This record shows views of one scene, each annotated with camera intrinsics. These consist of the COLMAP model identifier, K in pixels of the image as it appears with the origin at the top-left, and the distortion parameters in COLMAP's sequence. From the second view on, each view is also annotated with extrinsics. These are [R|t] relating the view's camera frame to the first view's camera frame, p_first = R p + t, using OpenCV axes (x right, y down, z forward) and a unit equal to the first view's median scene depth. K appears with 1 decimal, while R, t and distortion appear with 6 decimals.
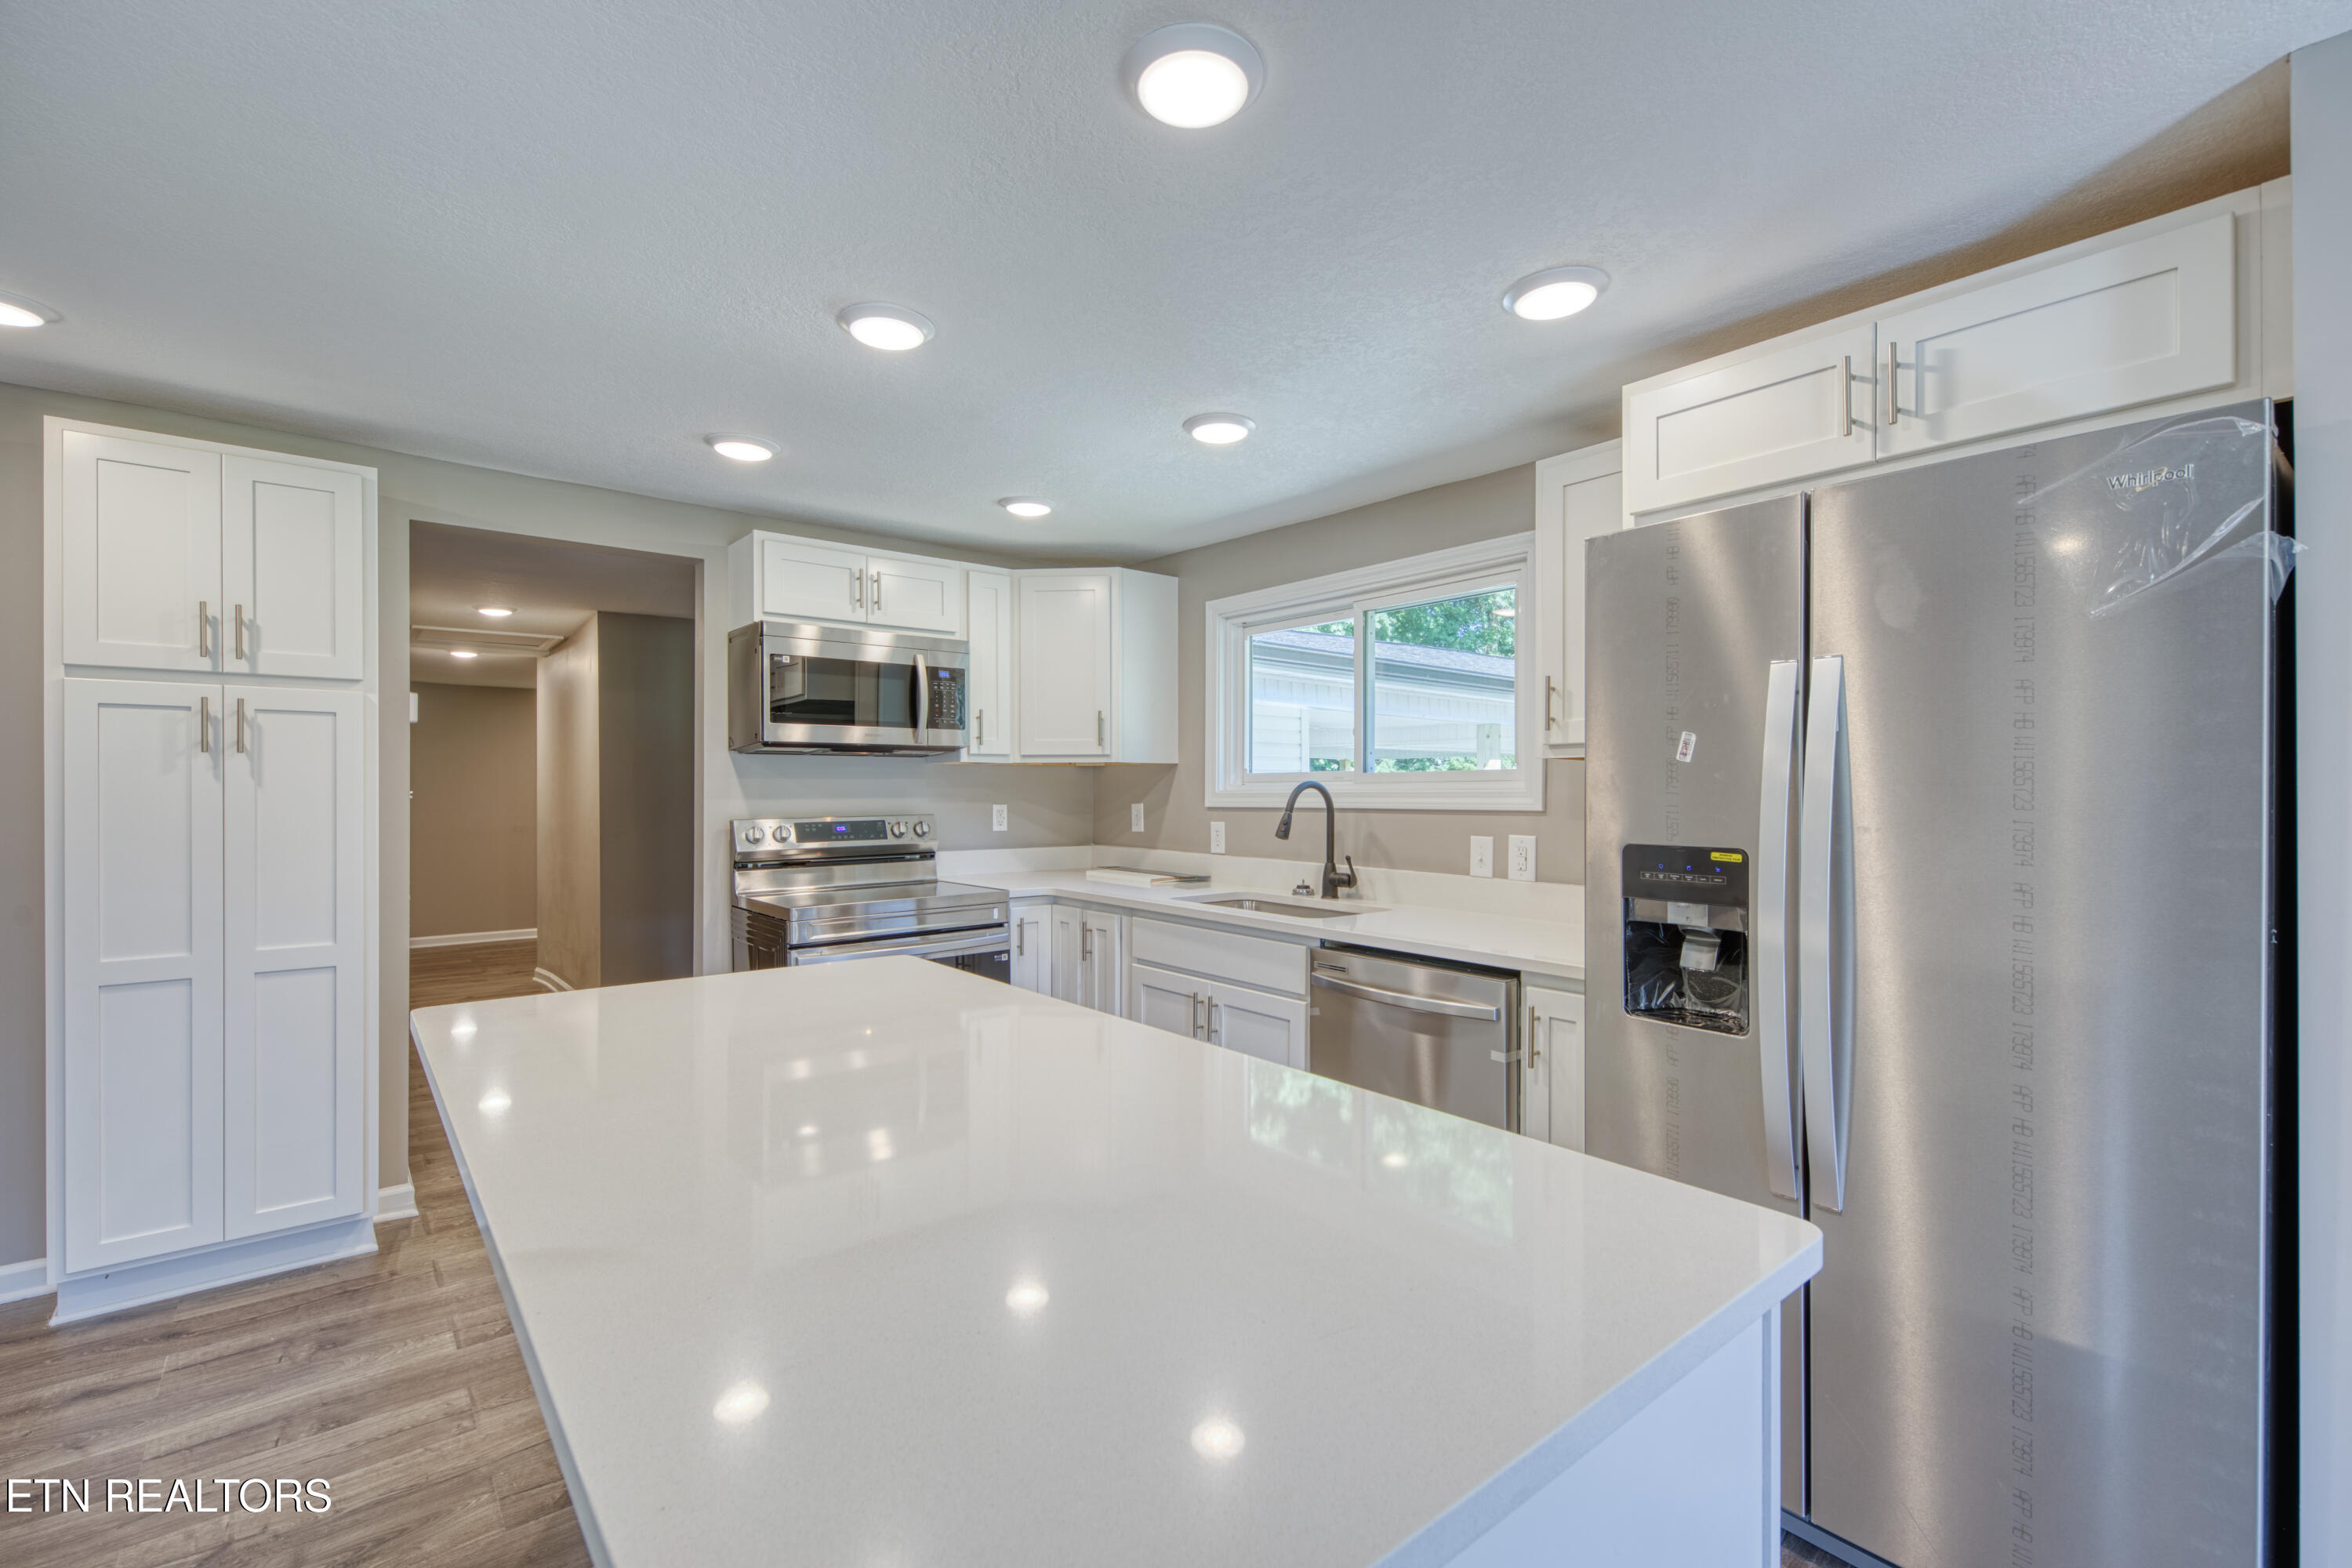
lens RADIAL K [[1042.0, 0, 1167.2], [0, 1042.0, 805.3], [0, 0, 1]] dist [0.014853, 0.000477]
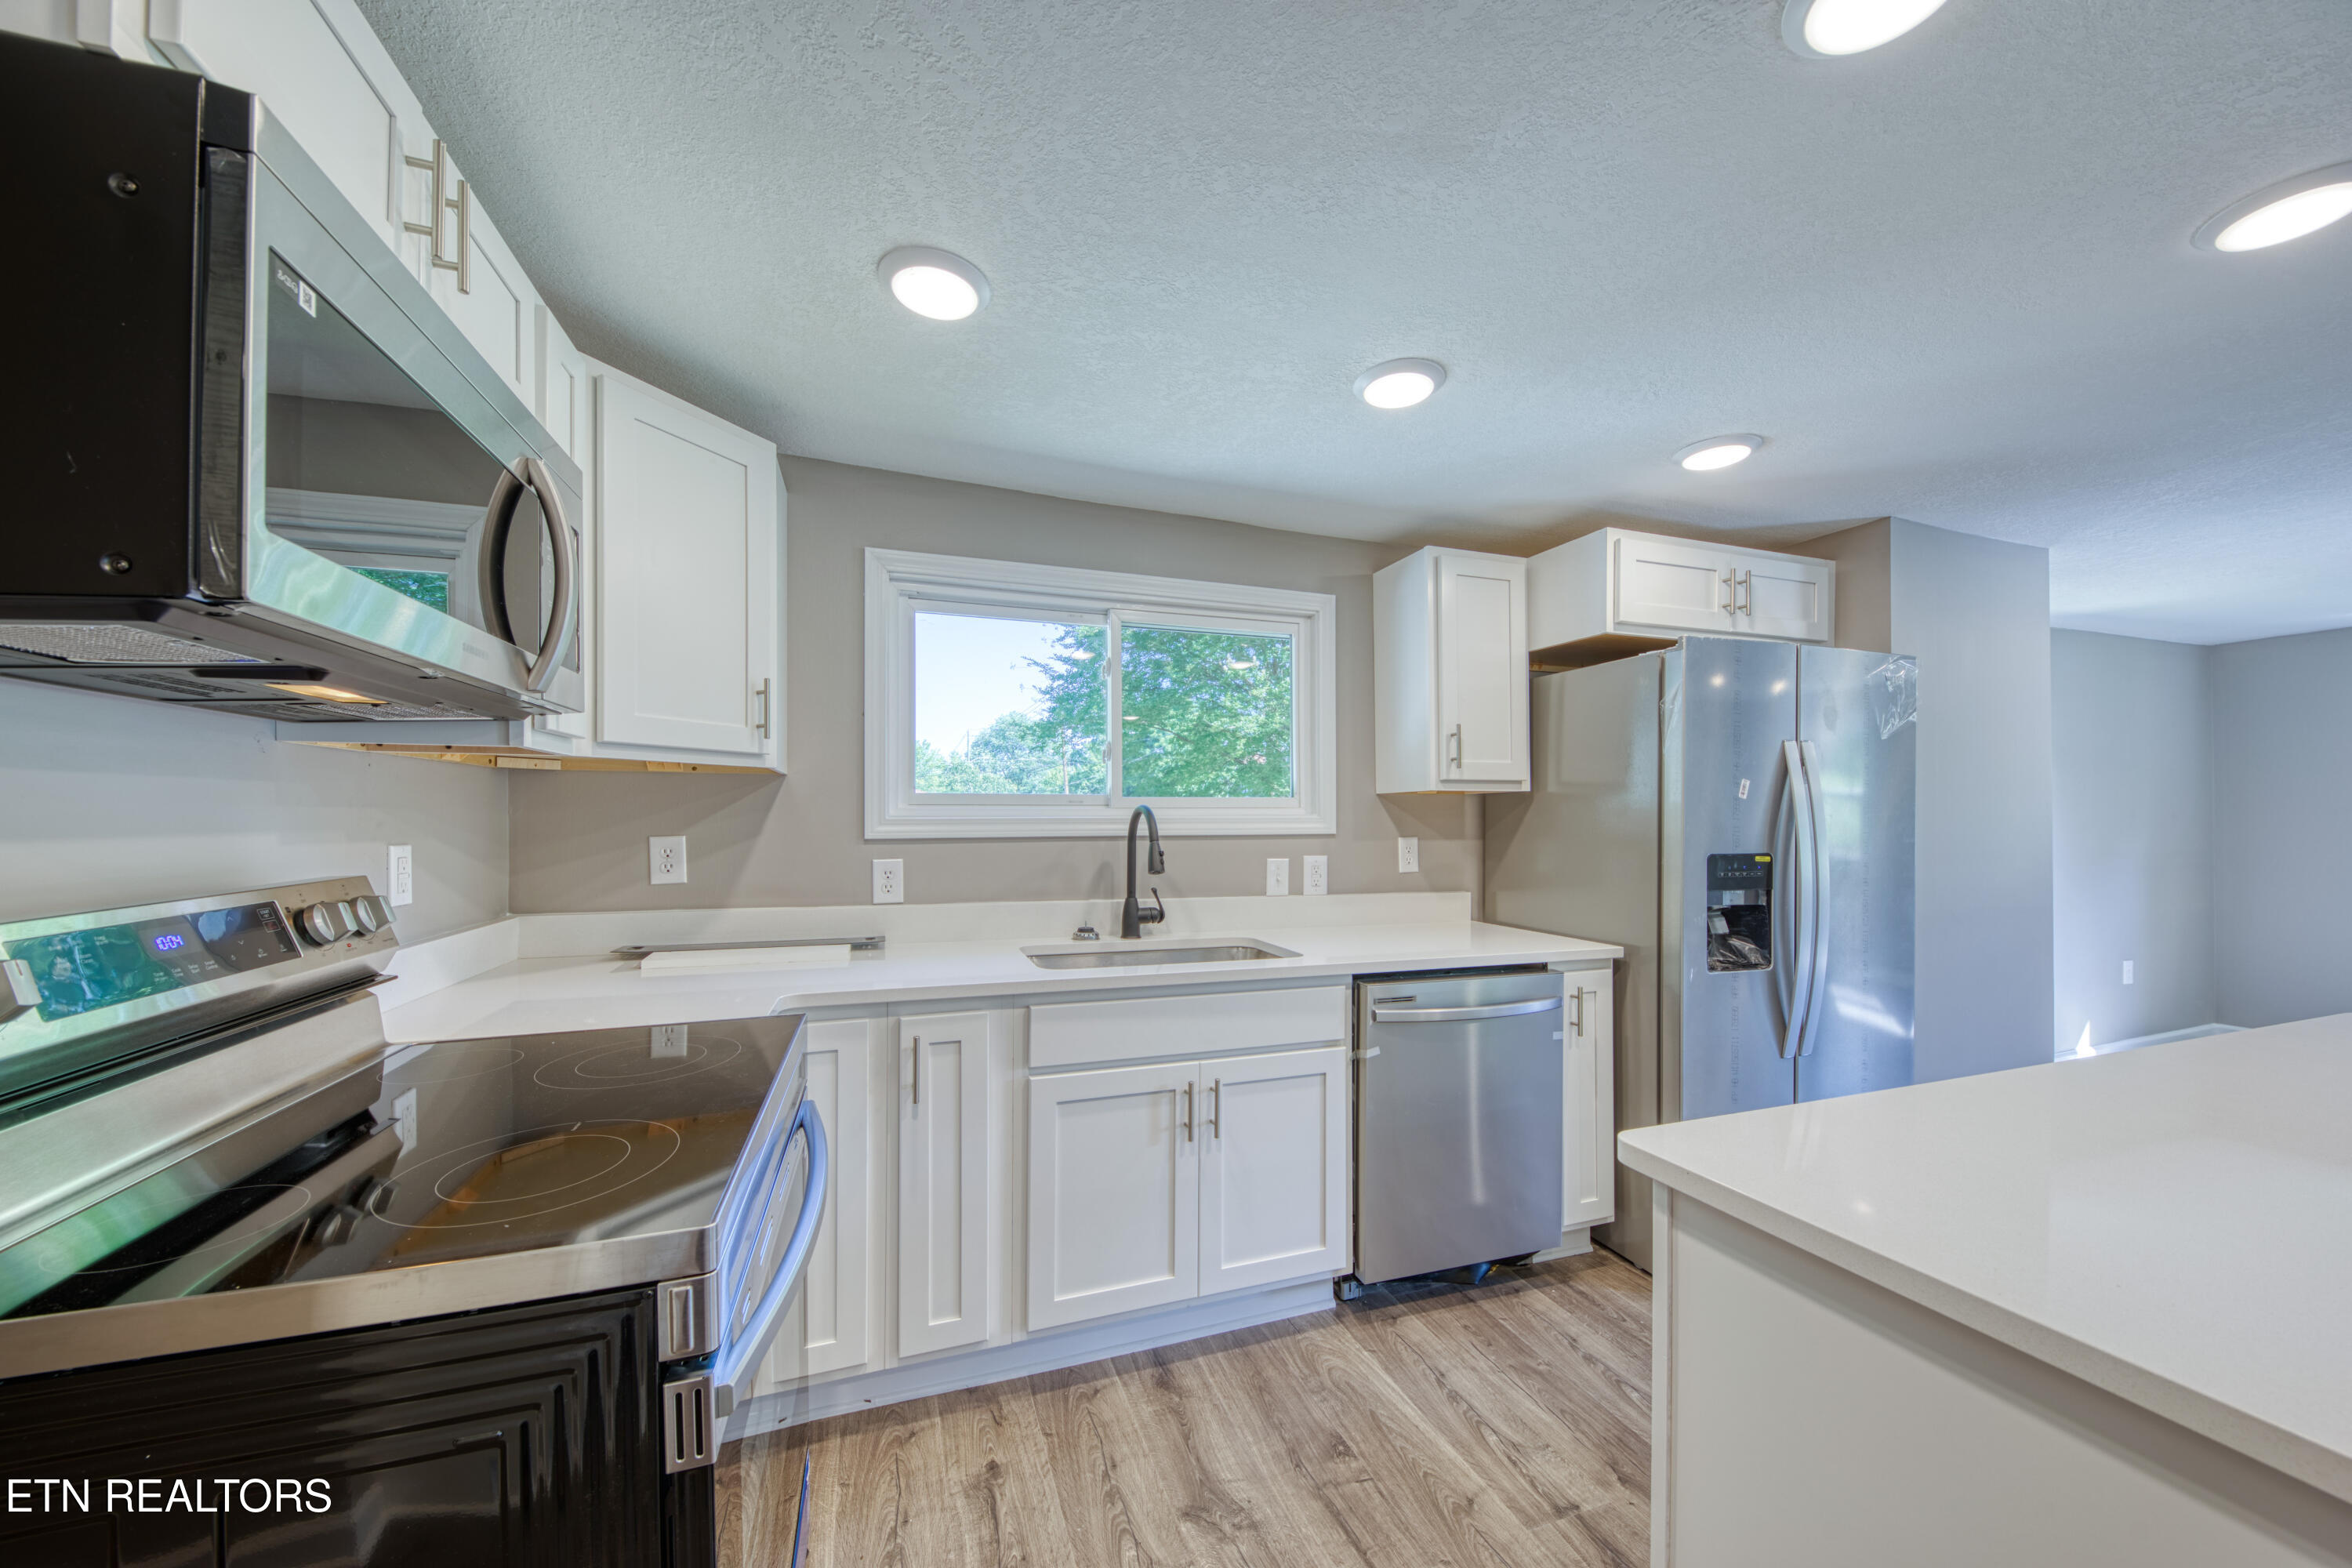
lens RADIAL K [[845.4, 0, 1138.6], [0, 845.4, 808.6], [0, 0, 1]] dist [0.001101, -0.003352]
pose [[0.337603, 0.007368, 0.941260, -0.528301], [0.011217, 0.999867, -0.011850, -0.011871], [-0.941222, 0.014558, 0.337475, 0.769616]]
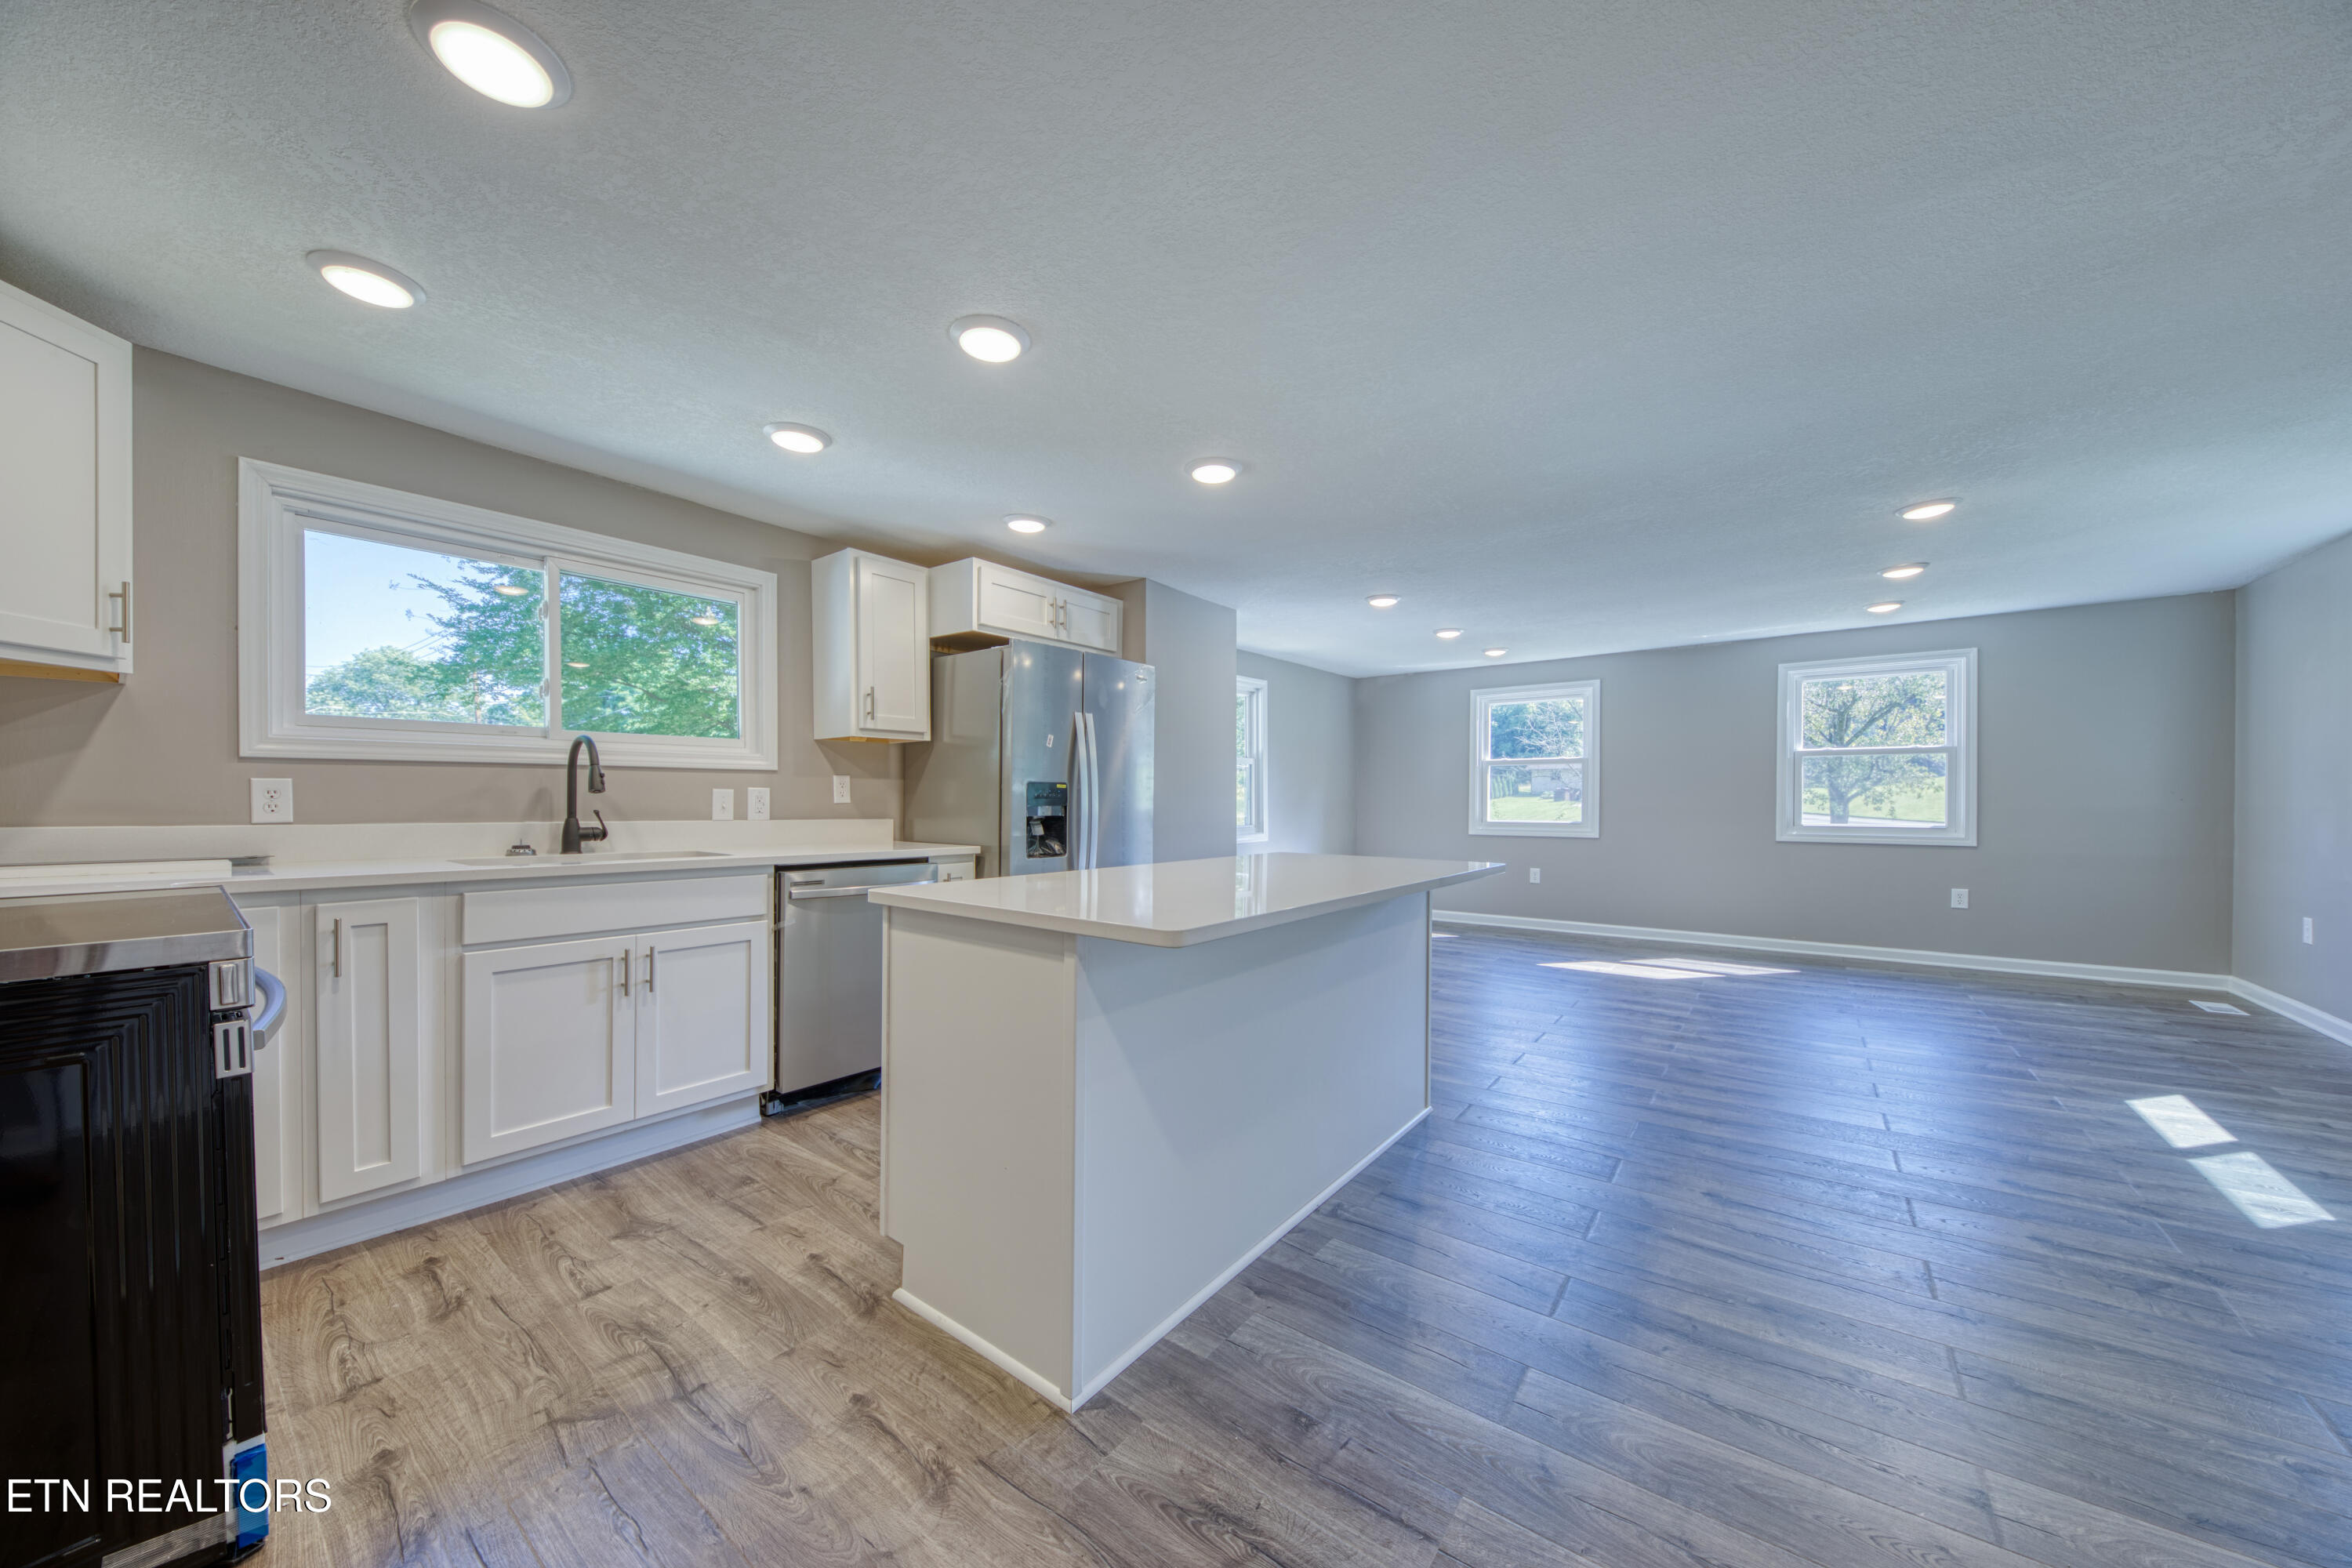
lens RADIAL K [[845.4, 0, 1168.4], [0, 845.4, 803.0], [0, 0, 1]] dist [0.001101, -0.003352]
pose [[-0.250377, -0.015266, 0.968028, -0.788078], [0.003529, 0.999855, 0.016681, 0.030246], [-0.968142, 0.007592, -0.250287, 0.665032]]
